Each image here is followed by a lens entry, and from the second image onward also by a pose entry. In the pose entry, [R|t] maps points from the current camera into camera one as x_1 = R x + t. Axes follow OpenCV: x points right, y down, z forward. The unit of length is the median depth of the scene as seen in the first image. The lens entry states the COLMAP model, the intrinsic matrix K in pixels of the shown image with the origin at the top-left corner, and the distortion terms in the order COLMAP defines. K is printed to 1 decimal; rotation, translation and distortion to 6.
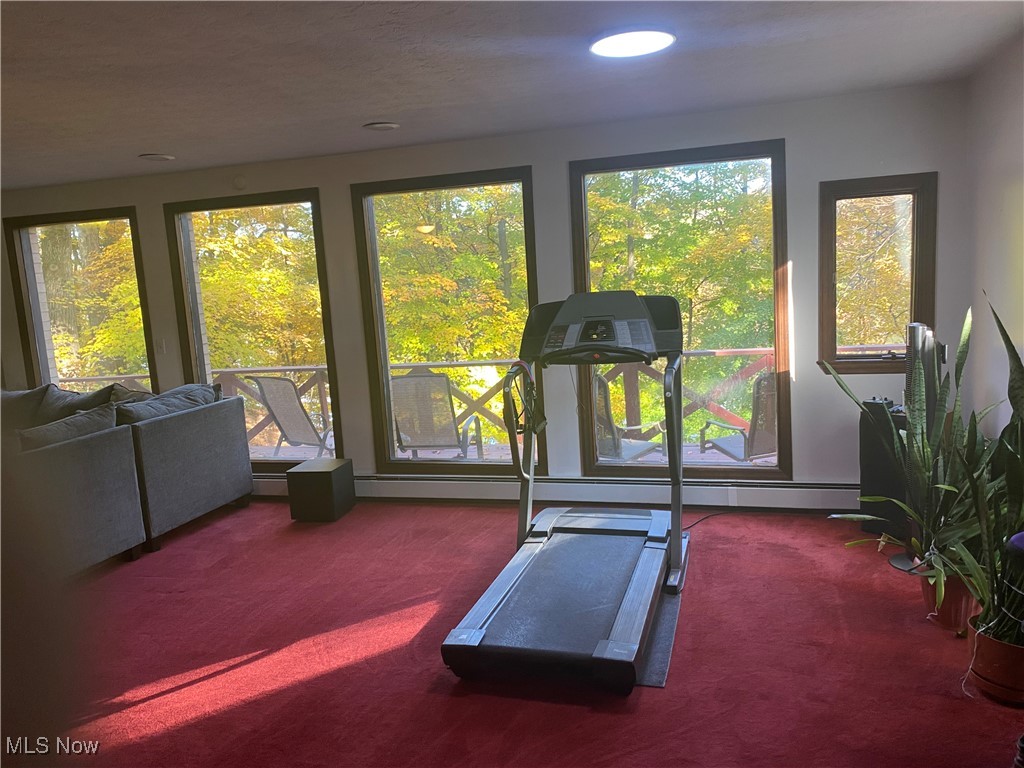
lens RADIAL K [[778.5, 0, 498.1], [0, 778.5, 380.2], [0, 0, 1]] dist [0.053239, -0.070148]
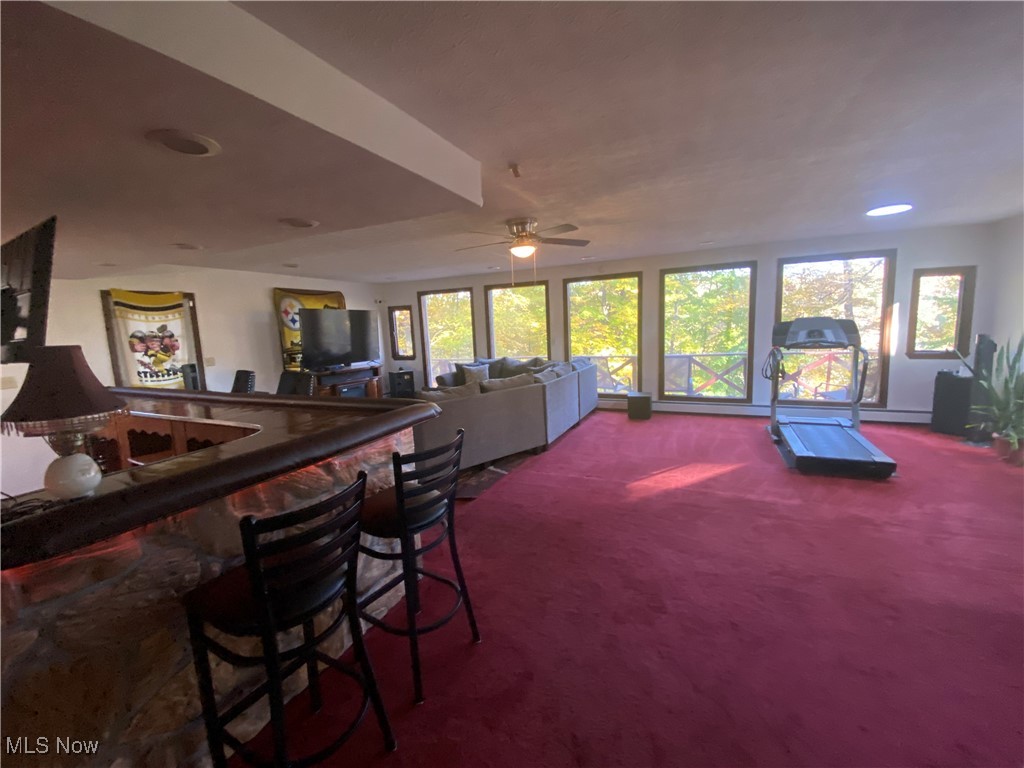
lens RADIAL K [[407.7, 0, 512.0], [0, 407.7, 384.0], [0, 0, 1]] dist [0.021837, -0.021359]
pose [[0.989320, 0.039918, -0.140186, -0.422422], [-0.036741, 0.999008, 0.025174, 0.060744], [0.141052, -0.019754, 0.989805, -0.216746]]
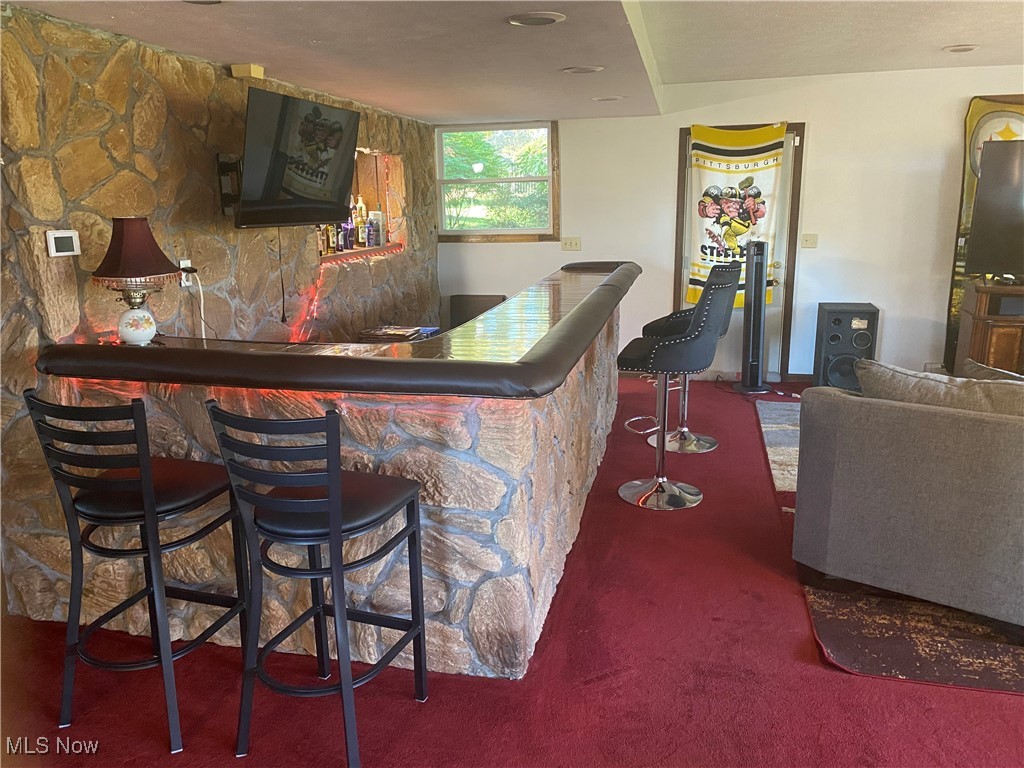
lens RADIAL K [[778.5, 0, 498.1], [0, 778.5, 380.2], [0, 0, 1]] dist [0.053239, -0.070148]
pose [[0.064936, 0.282927, -0.956941, -0.170800], [-0.116245, 0.954581, 0.274341, -0.010331], [0.991096, 0.093425, 0.094875, 0.152490]]
